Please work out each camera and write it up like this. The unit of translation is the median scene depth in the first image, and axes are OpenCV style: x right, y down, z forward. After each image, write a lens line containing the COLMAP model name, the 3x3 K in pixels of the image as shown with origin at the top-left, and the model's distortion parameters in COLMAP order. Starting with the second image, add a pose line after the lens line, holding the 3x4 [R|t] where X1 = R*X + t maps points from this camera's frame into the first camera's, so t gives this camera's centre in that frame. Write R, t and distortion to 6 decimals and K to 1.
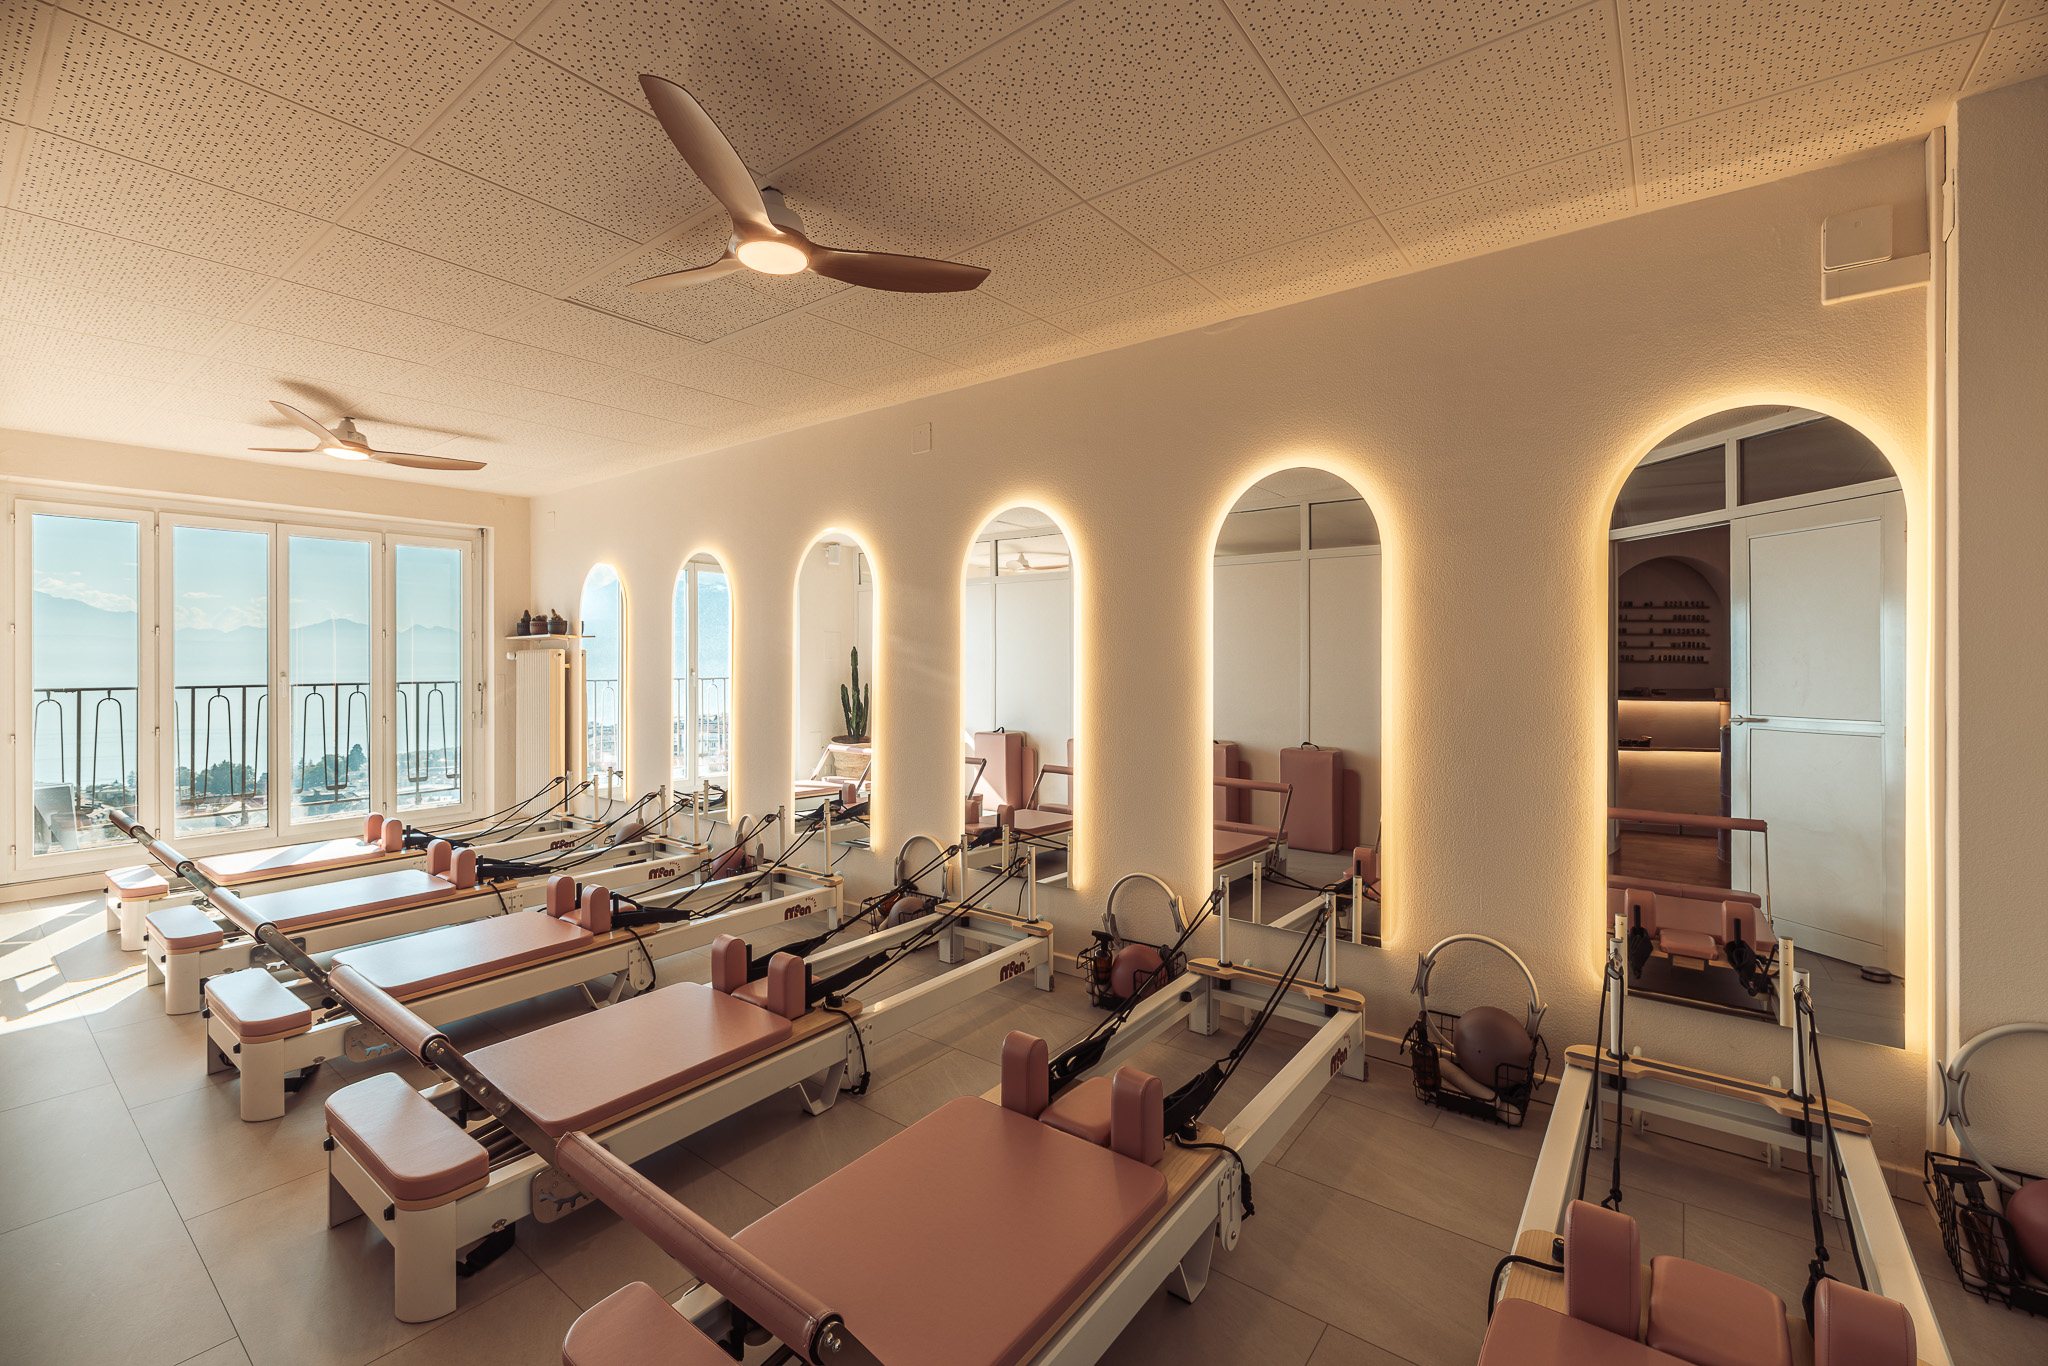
lens RADIAL K [[768.3, 0, 1024.0], [0, 768.3, 683.0], [0, 0, 1]] dist [-0.000576, -0.000032]
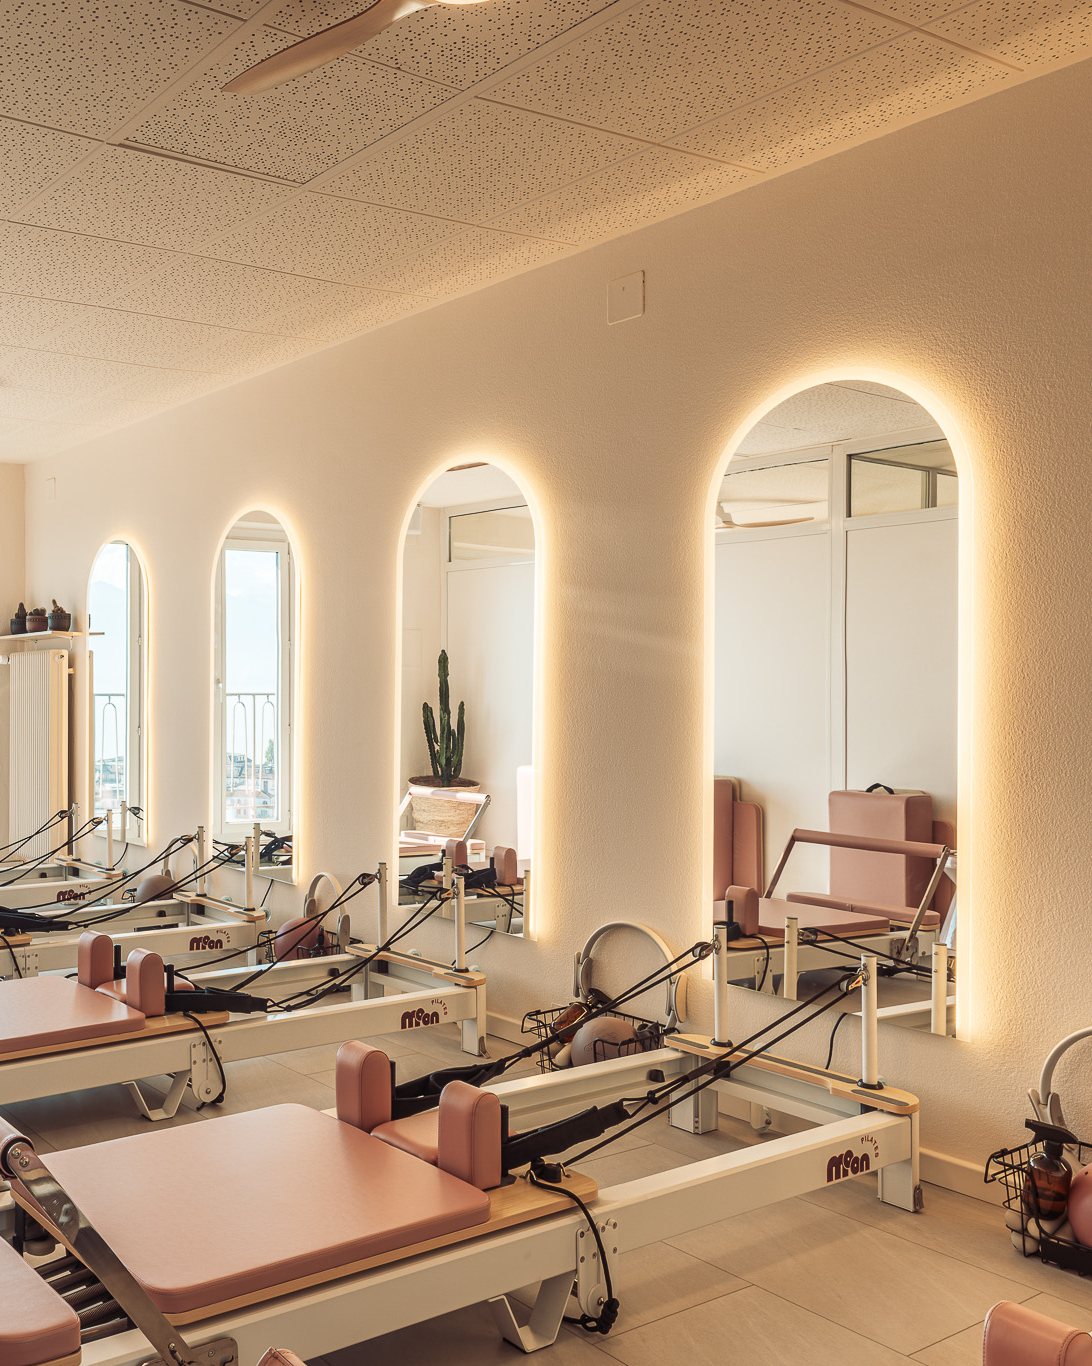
lens RADIAL K [[1382.9, 0, 546.0], [0, 1382.9, 683.0], [0, 0, 1]] dist [-0.000865, -0.002638]
pose [[0.952337, 0.044166, -0.301833, 0.170980], [-0.034222, 0.998686, 0.038157, -0.047286], [0.303121, -0.026010, 0.952597, -0.113491]]
